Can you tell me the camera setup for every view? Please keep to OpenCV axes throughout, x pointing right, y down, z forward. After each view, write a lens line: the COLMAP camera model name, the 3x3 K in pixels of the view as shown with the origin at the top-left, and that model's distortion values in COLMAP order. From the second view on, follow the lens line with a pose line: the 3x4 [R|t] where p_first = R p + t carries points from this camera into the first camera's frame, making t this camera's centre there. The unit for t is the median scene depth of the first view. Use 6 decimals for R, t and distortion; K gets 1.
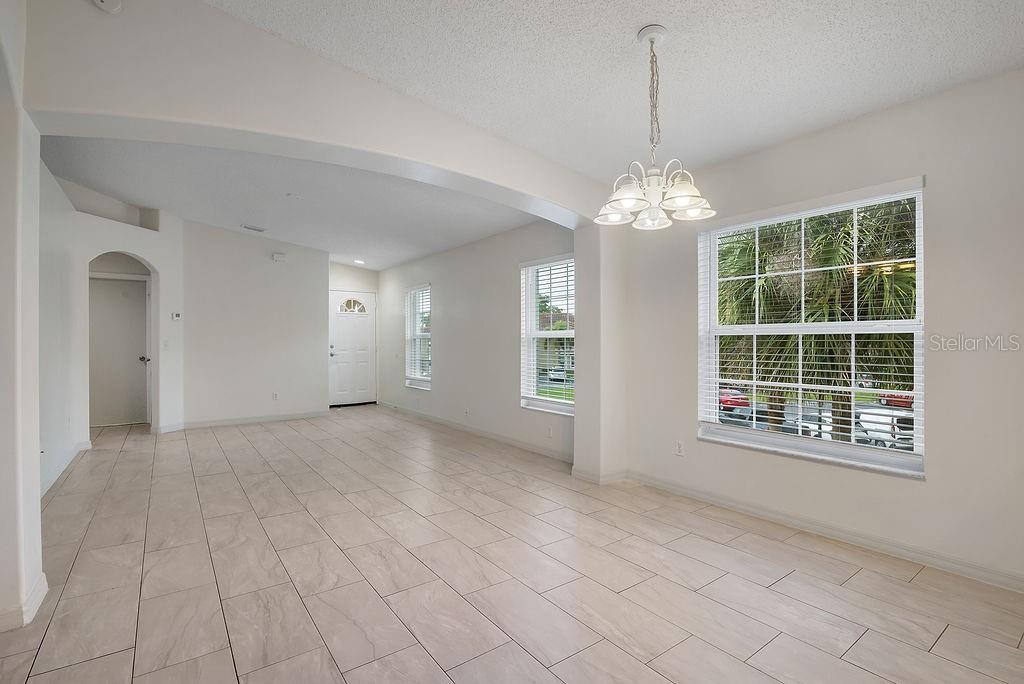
lens RADIAL K [[475.4, 0, 503.2], [0, 475.4, 335.9], [0, 0, 1]] dist [-0.013153, 0.000485]
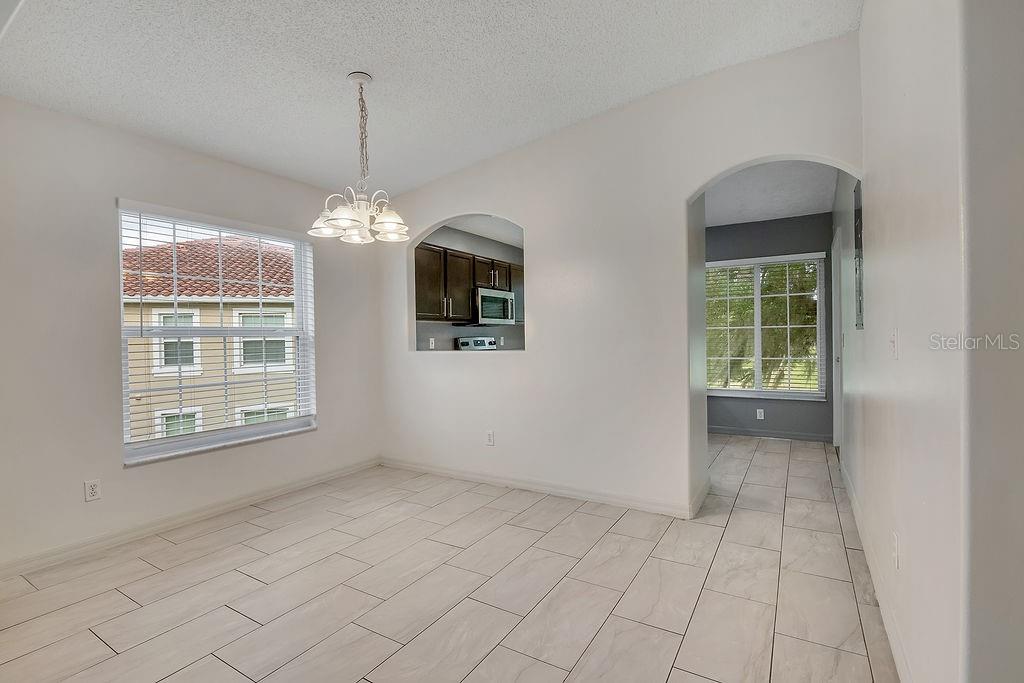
lens RADIAL K [[475.4, 0, 515.1], [0, 475.4, 344.9], [0, 0, 1]] dist [-0.013153, 0.000485]
pose [[-0.396445, -0.007859, 0.918025, -0.726011], [0.002620, 0.999950, 0.009692, 0.006940], [-0.918055, 0.006248, -0.396405, 0.895615]]
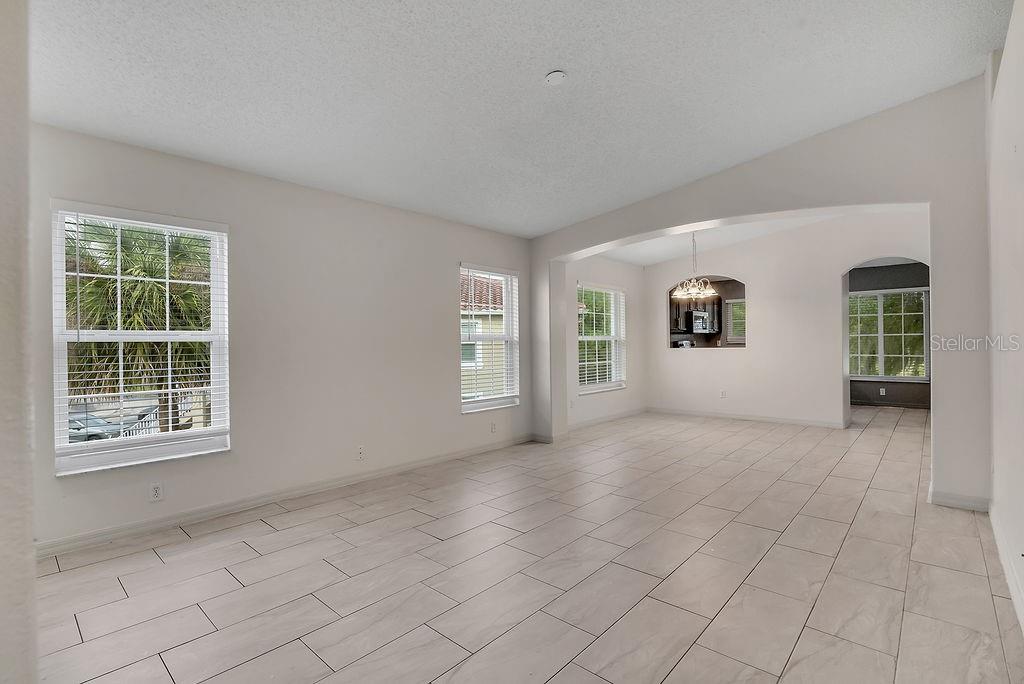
lens RADIAL K [[475.4, 0, 501.3], [0, 475.4, 343.8], [0, 0, 1]] dist [-0.013153, 0.000485]
pose [[-0.195236, 0.003281, 0.980751, -1.243036], [0.000151, 0.999994, -0.003316, 0.013721], [-0.980756, -0.000500, -0.195235, 1.501211]]
